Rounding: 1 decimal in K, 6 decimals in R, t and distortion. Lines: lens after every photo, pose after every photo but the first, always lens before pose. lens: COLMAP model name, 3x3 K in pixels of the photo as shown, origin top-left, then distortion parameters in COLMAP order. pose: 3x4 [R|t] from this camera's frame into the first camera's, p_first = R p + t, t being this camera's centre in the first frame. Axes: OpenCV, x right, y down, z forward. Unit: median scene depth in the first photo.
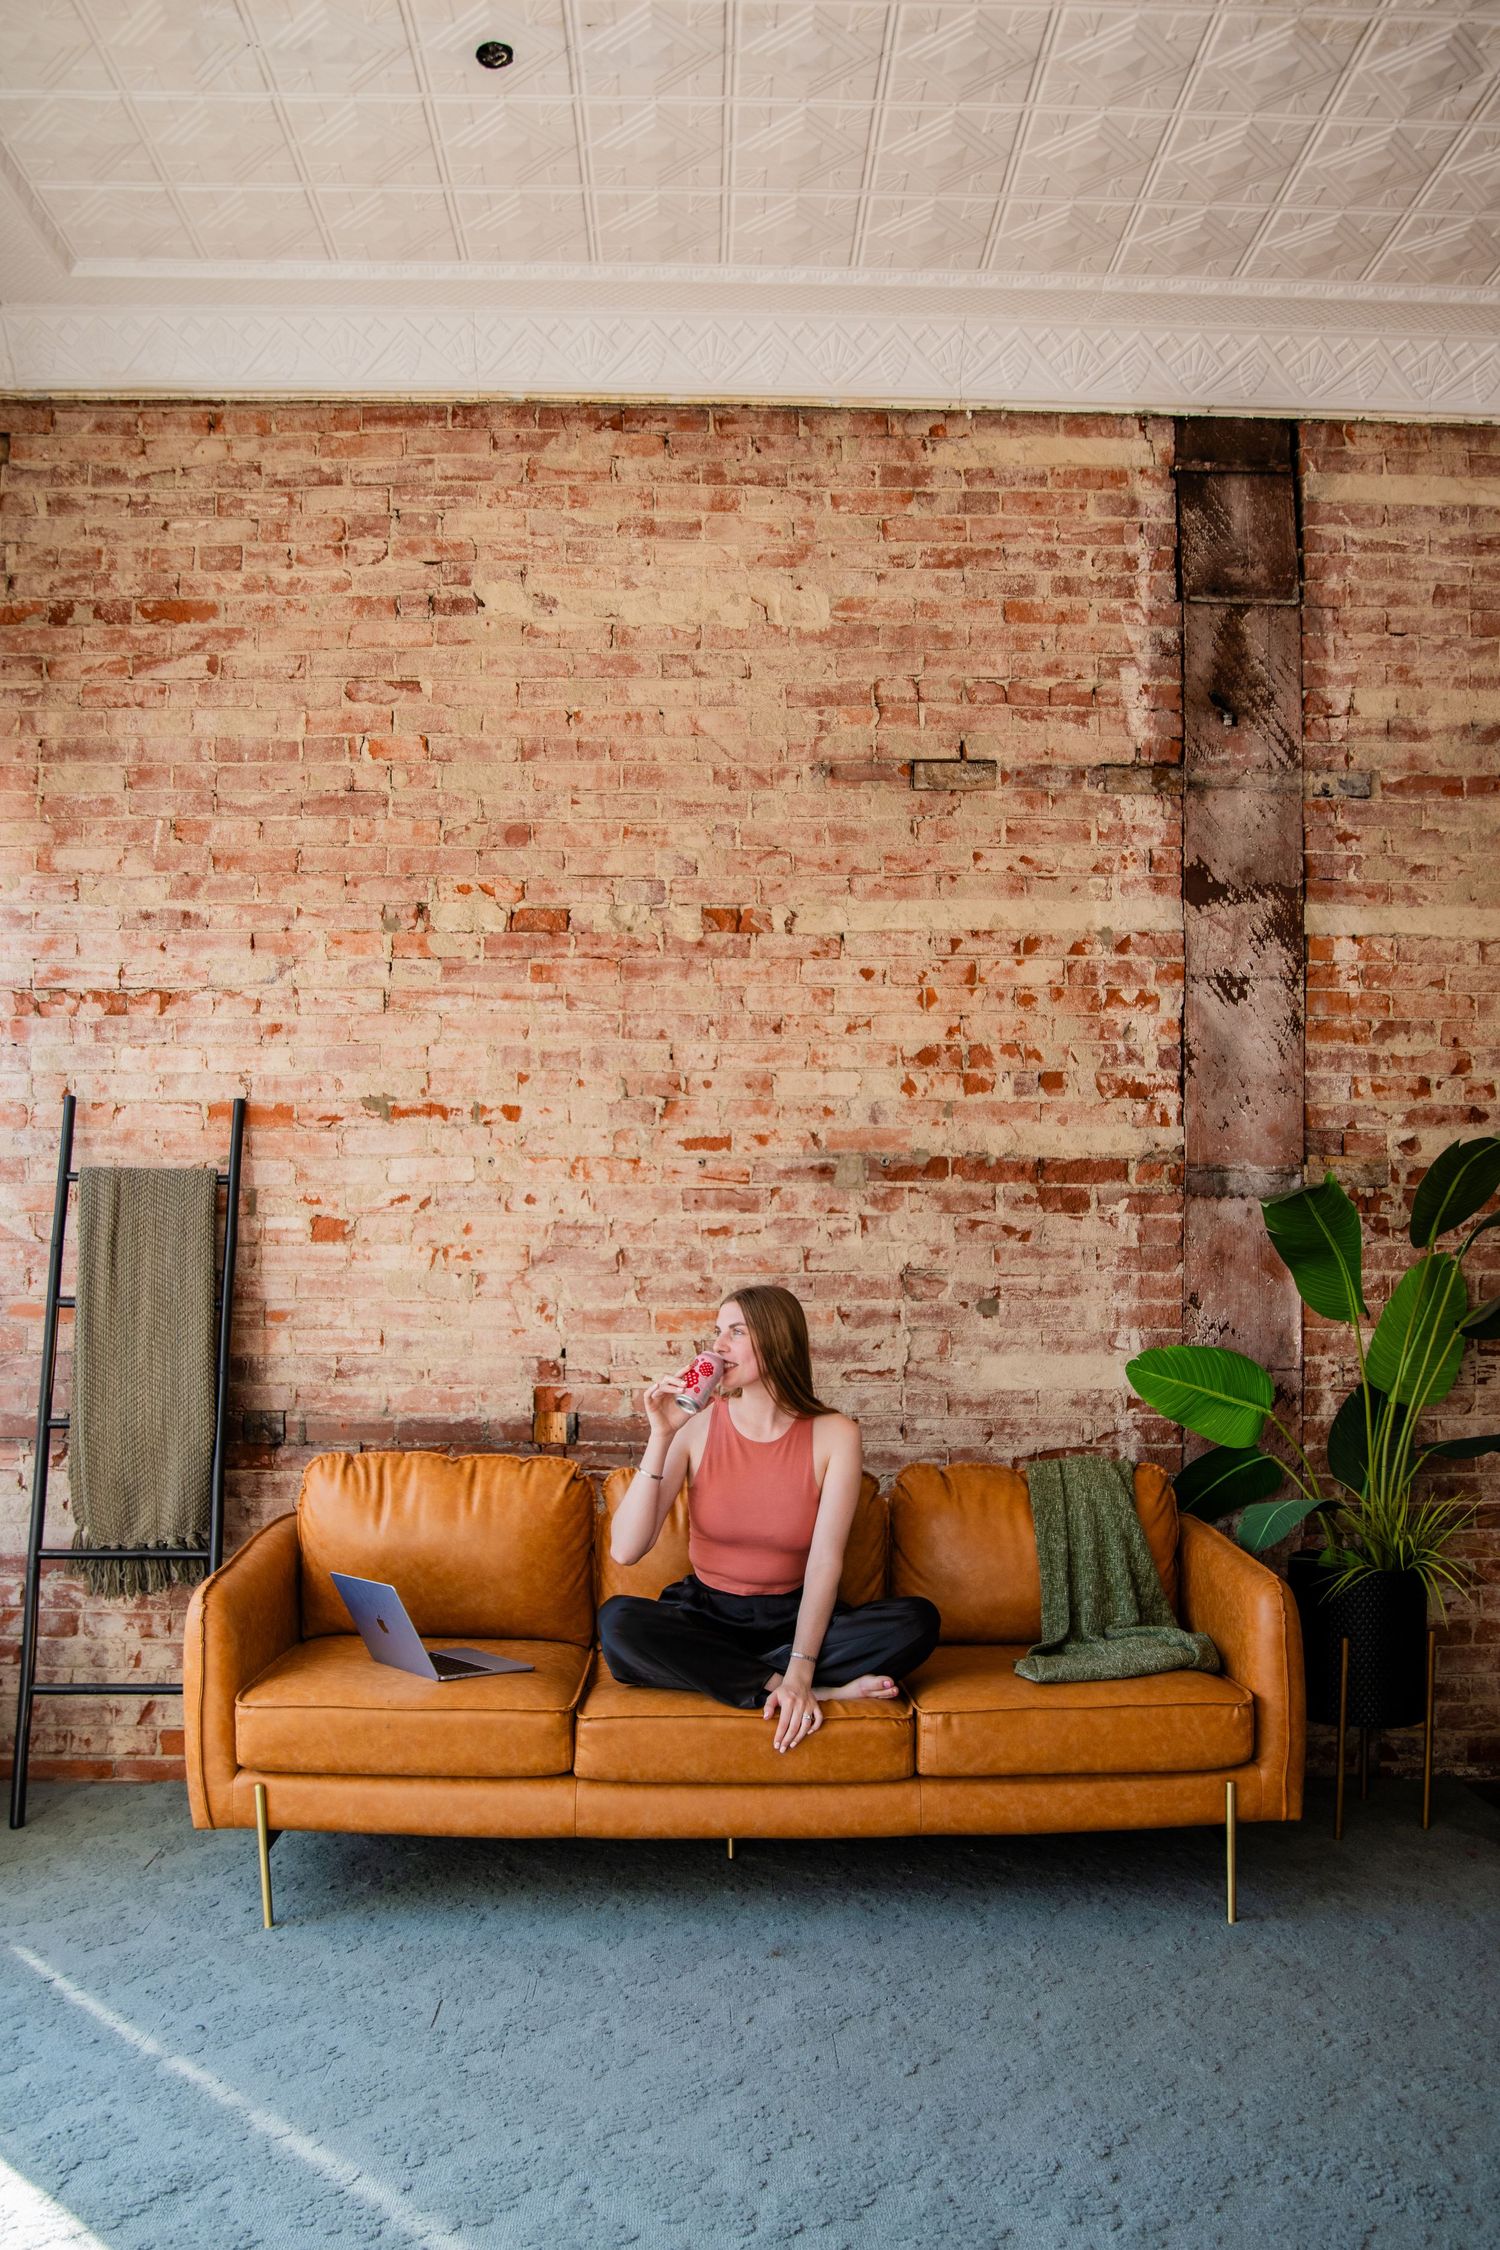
lens RADIAL K [[1886.9, 0, 744.7], [0, 1886.9, 1148.1], [0, 0, 1]] dist [-0.103441, 0.048756]
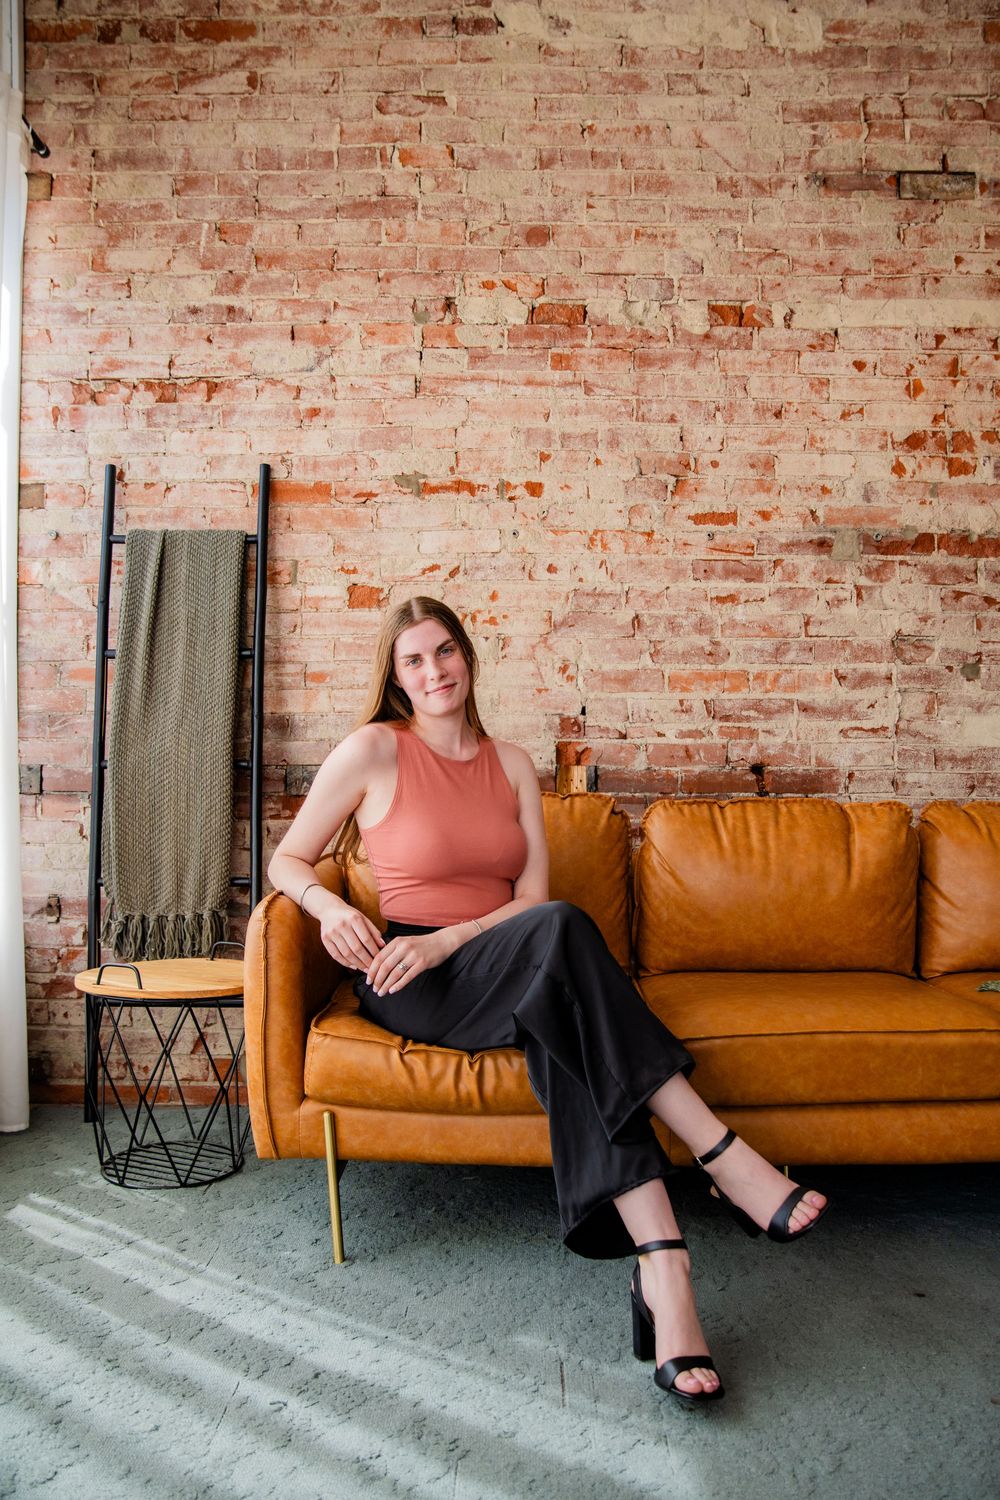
lens RADIAL K [[1143.6, 0, 524.9], [0, 1143.6, 783.9], [0, 0, 1]] dist [-0.108881, 0.083891]
pose [[0.999859, 0.000857, -0.016788, -0.117728], [0.000084, 0.998435, 0.055932, 0.112944], [0.016810, -0.055925, 0.998293, 0.340828]]
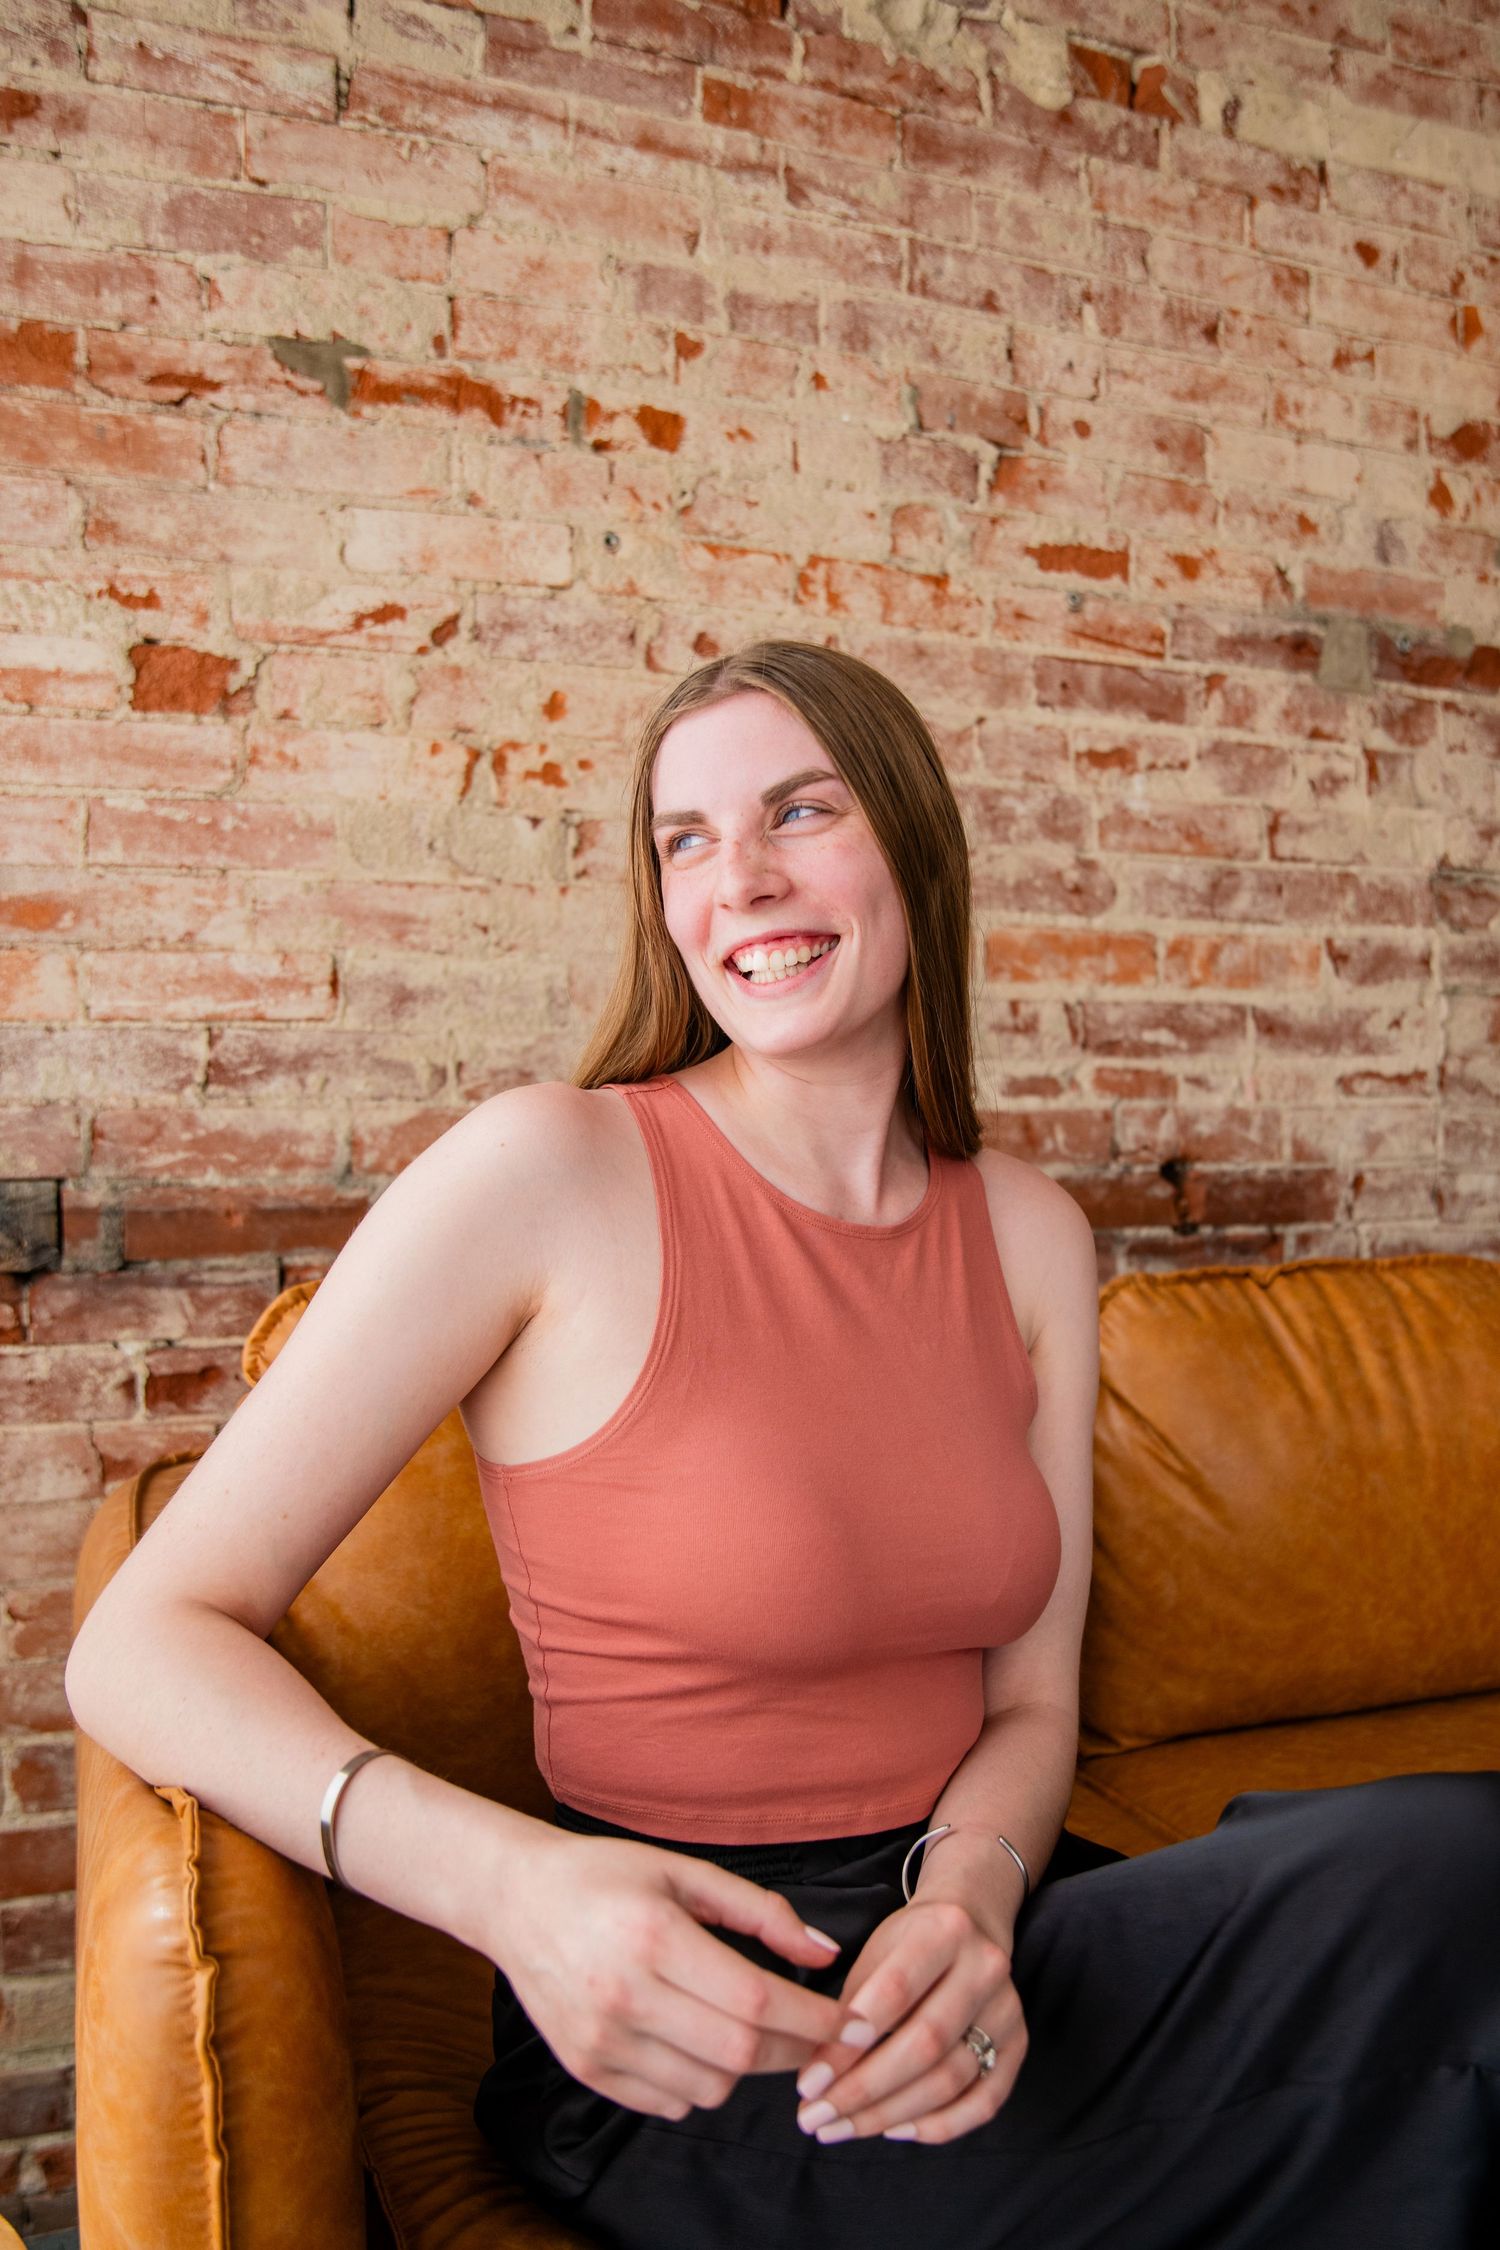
lens RADIAL K [[1854.7, 0, 869.2], [0, 1854.7, 1145.3], [0, 0, 1]] dist [-0.108177, 0.078185]
pose [[0.925940, -0.008896, 0.377567, -0.230208], [-0.016247, 0.997859, 0.063354, 0.108107], [-0.377322, -0.064797, 0.923813, 0.611811]]
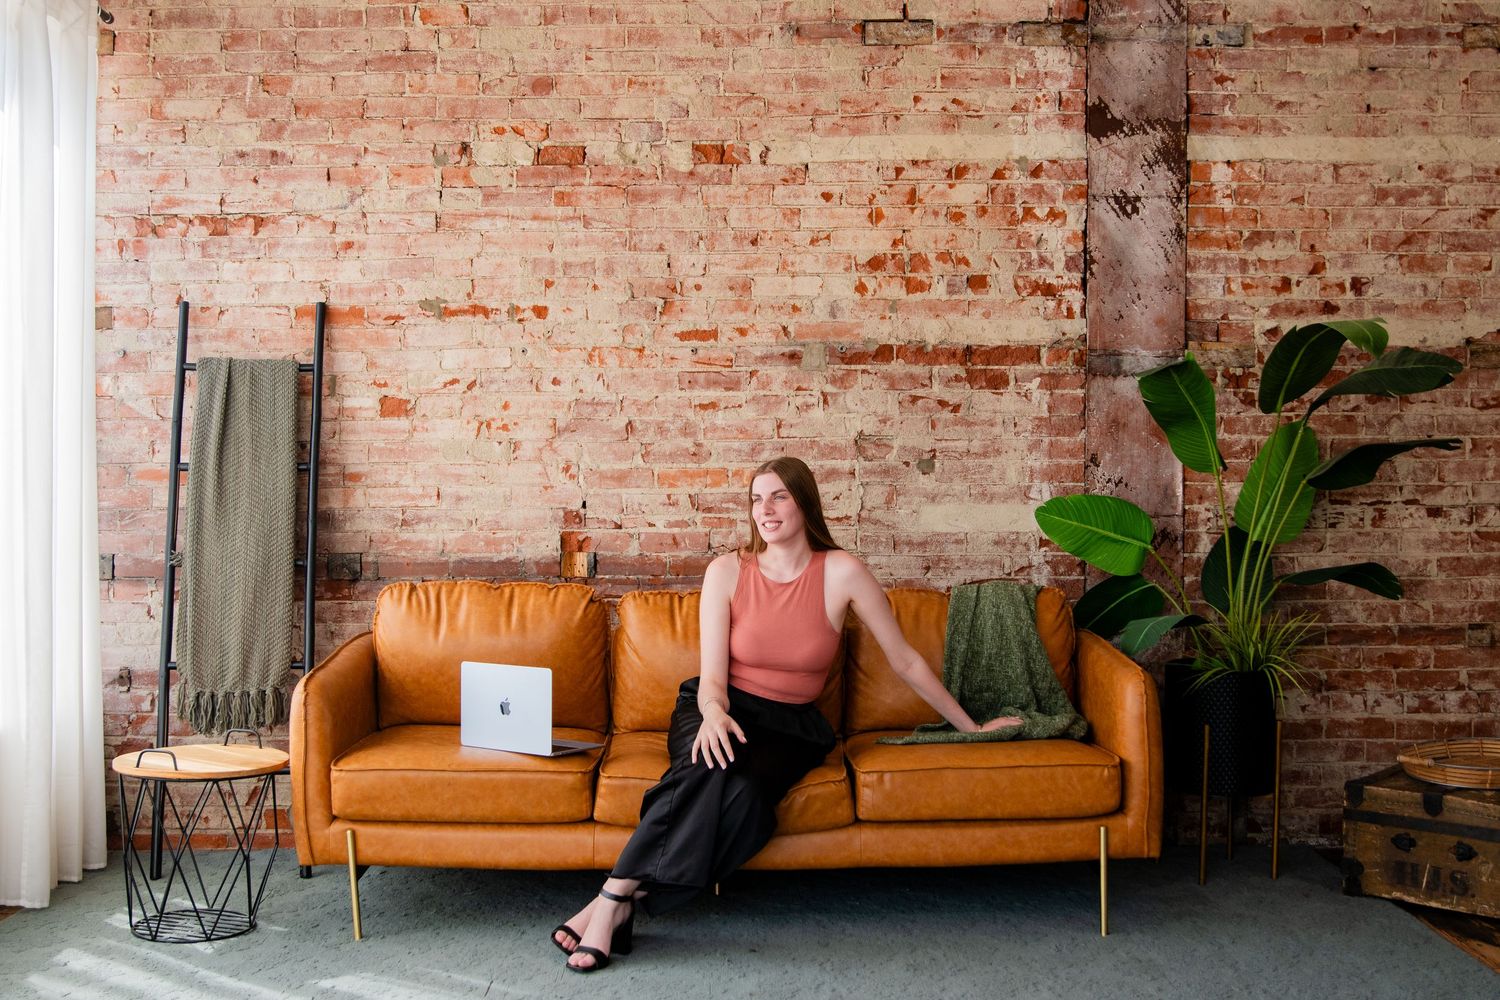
lens RADIAL K [[1748.7, 0, 731.5], [0, 1748.7, 442.5], [0, 0, 1]] dist [-0.061597, 0.000000]
pose [[0.999824, -0.007113, -0.017353, 0.021296], [0.007960, 0.998753, 0.049287, 0.011353], [0.016981, -0.049417, 0.998634, -0.149652]]
